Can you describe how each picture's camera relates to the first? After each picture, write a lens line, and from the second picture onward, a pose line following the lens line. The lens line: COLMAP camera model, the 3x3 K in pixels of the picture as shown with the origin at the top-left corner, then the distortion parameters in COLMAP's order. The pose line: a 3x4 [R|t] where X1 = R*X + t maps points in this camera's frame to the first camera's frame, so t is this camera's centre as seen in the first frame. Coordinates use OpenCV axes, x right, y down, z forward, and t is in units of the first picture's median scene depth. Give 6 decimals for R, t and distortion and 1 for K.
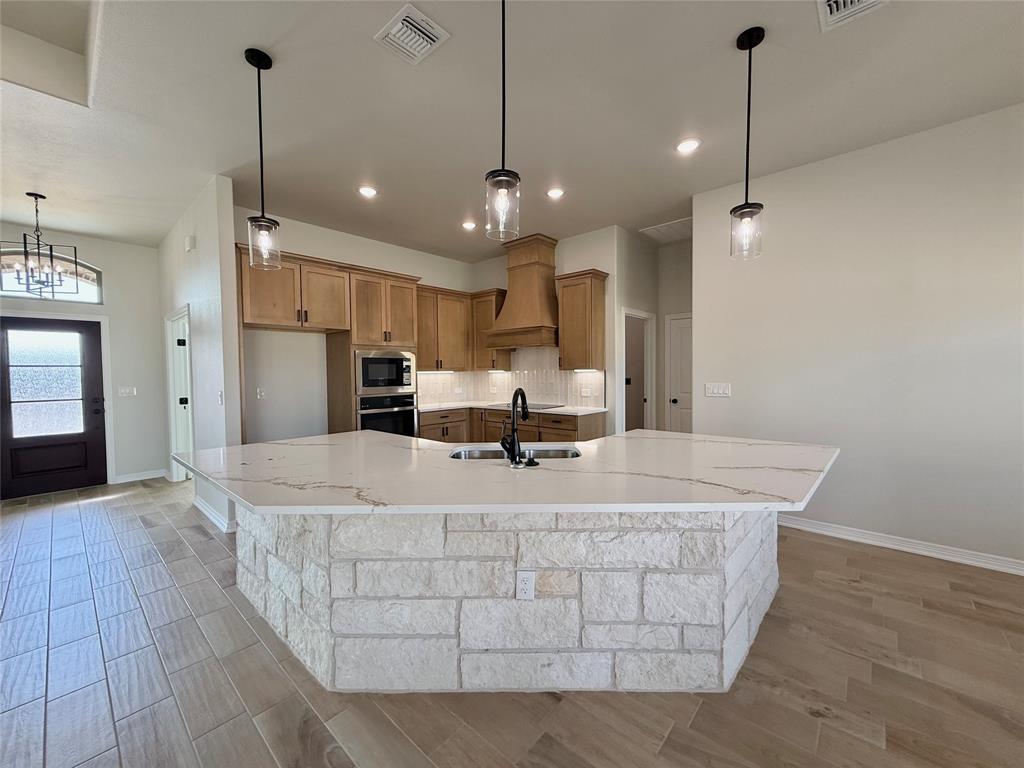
lens RADIAL K [[408.7, 0, 517.9], [0, 408.7, 383.0], [0, 0, 1]] dist [0.000139, -0.000132]
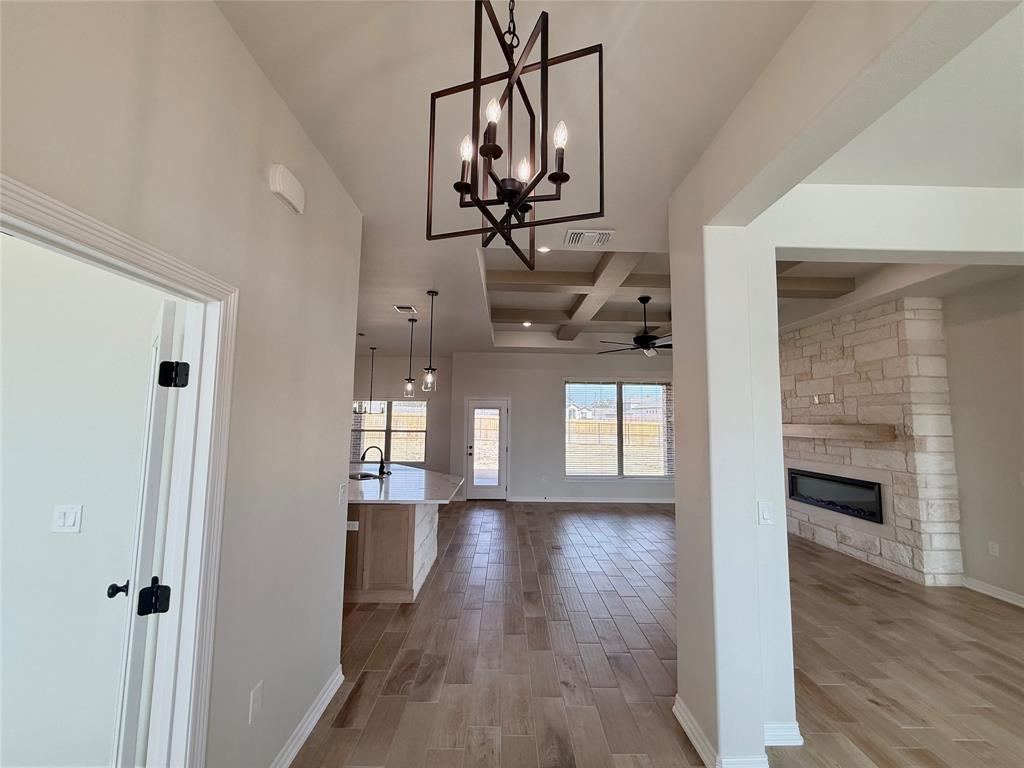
lens RADIAL K [[408.7, 0, 514.7], [0, 408.7, 382.8], [0, 0, 1]] dist [0.000139, -0.000132]
pose [[-0.676198, 0.069891, 0.733397, -1.062439], [0.017087, 0.996710, -0.079230, -0.067982], [-0.736521, -0.041043, -0.675168, 0.916447]]
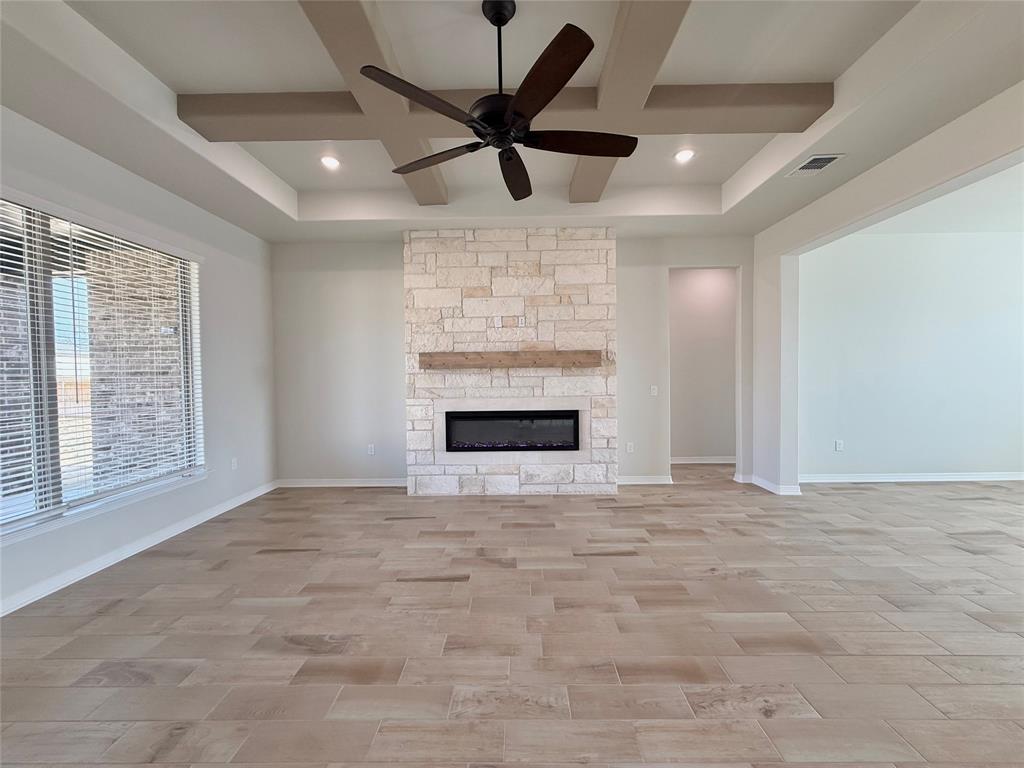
lens RADIAL K [[408.7, 0, 515.5], [0, 408.7, 382.4], [0, 0, 1]] dist [0.000139, -0.000132]
pose [[-0.758265, 0.035602, -0.650974, -0.197327], [0.000372, 0.998531, 0.054177, -0.009687], [0.651947, 0.040838, -0.757164, 0.247632]]
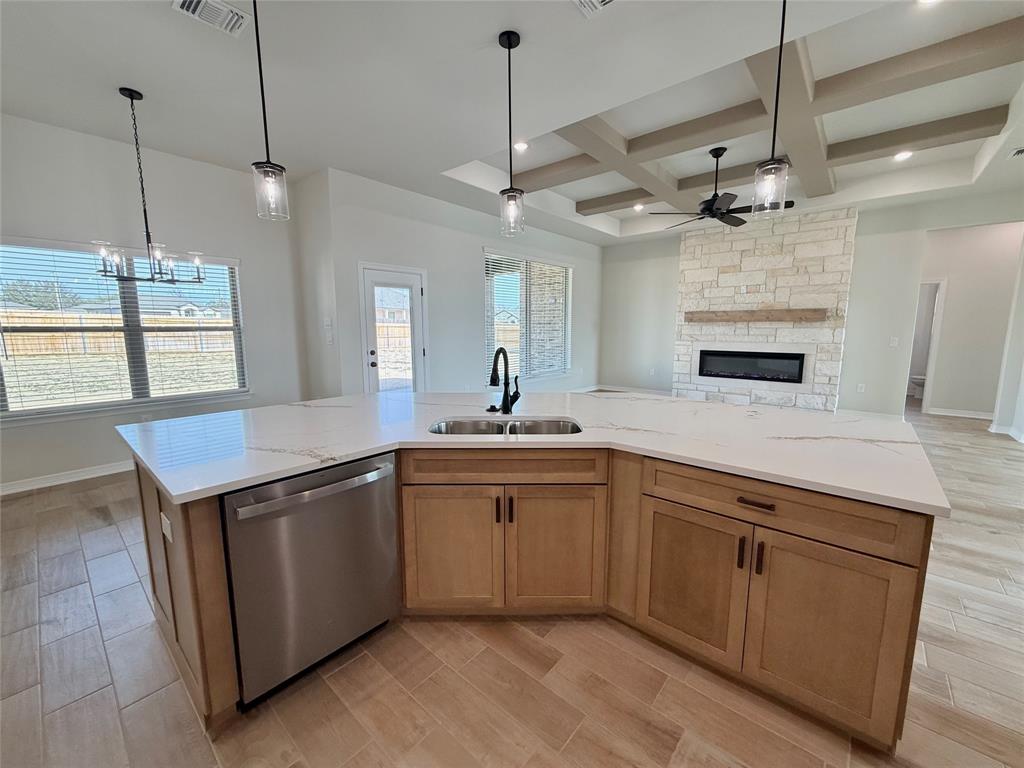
lens RADIAL K [[408.7, 0, 513.8], [0, 408.7, 383.5], [0, 0, 1]] dist [0.000139, -0.000132]
pose [[-0.999870, 0.013187, -0.009245, -0.003783], [0.011423, 0.985362, 0.170090, -0.029457], [0.011353, 0.169962, -0.985385, 0.887595]]
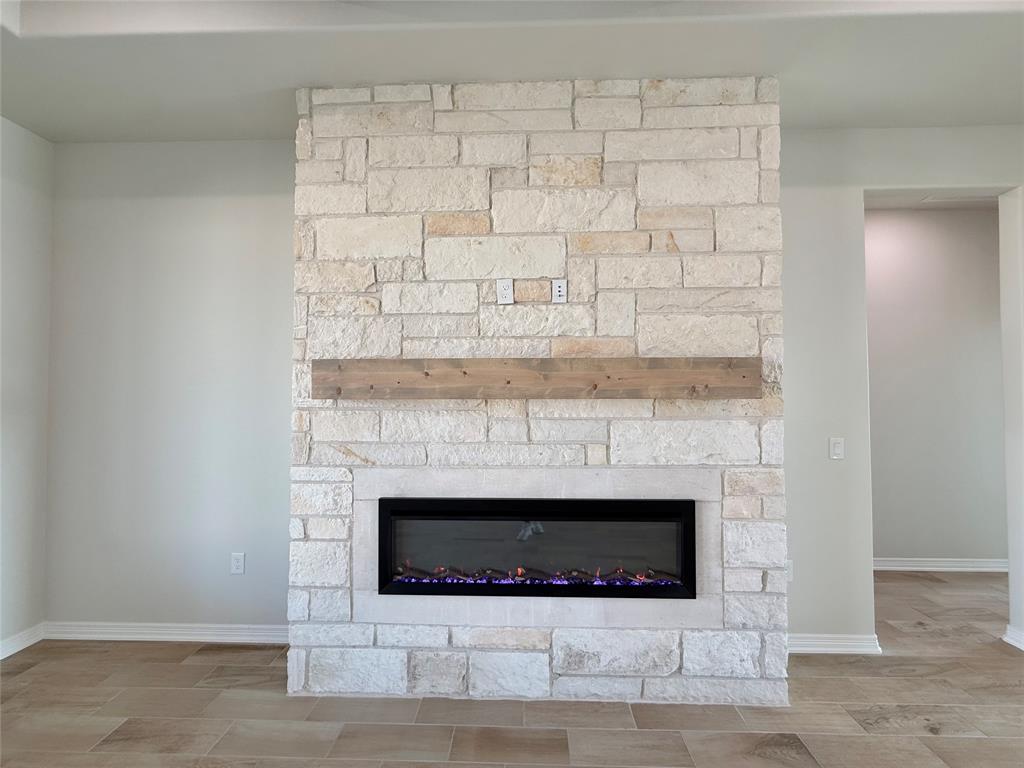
lens RADIAL K [[408.7, 0, 513.9], [0, 408.7, 386.5], [0, 0, 1]] dist [0.000139, -0.000132]
pose [[-0.771198, -0.001173, -0.636594, -0.533561], [-0.010303, 0.999890, 0.010639, -0.007482], [0.636512, 0.014763, -0.771125, -0.177302]]
